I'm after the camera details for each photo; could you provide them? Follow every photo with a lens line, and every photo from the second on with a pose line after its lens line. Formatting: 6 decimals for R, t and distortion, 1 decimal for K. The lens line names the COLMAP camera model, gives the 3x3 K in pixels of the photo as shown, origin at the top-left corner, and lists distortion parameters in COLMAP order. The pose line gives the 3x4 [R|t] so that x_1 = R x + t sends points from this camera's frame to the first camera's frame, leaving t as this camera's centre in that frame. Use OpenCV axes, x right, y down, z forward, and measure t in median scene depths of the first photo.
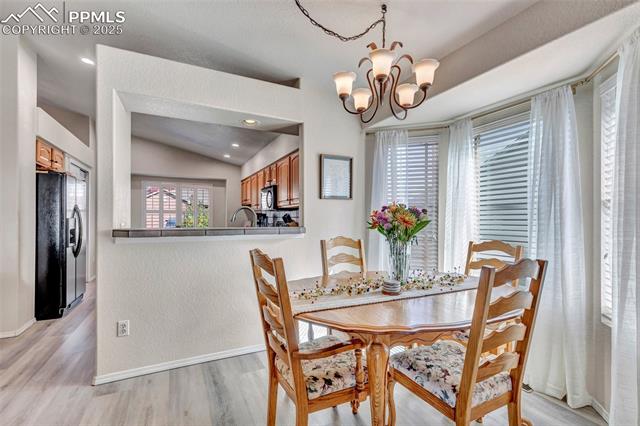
lens RADIAL K [[295.0, 0, 320.6], [0, 295.0, 216.0], [0, 0, 1]] dist [-0.000418, -0.000028]
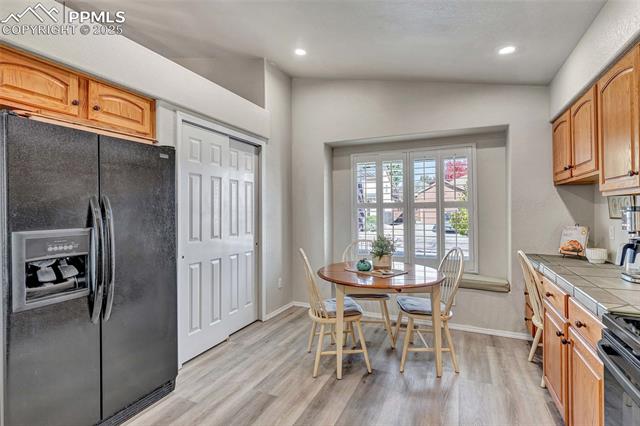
lens RADIAL K [[295.0, 0, 321.5], [0, 295.0, 211.8], [0, 0, 1]] dist [-0.000418, -0.000028]
pose [[0.617705, -0.007572, -0.786373, -0.173222], [0.009952, 0.999949, -0.001811, -0.004591], [0.786347, -0.006707, 0.617749, 0.593152]]
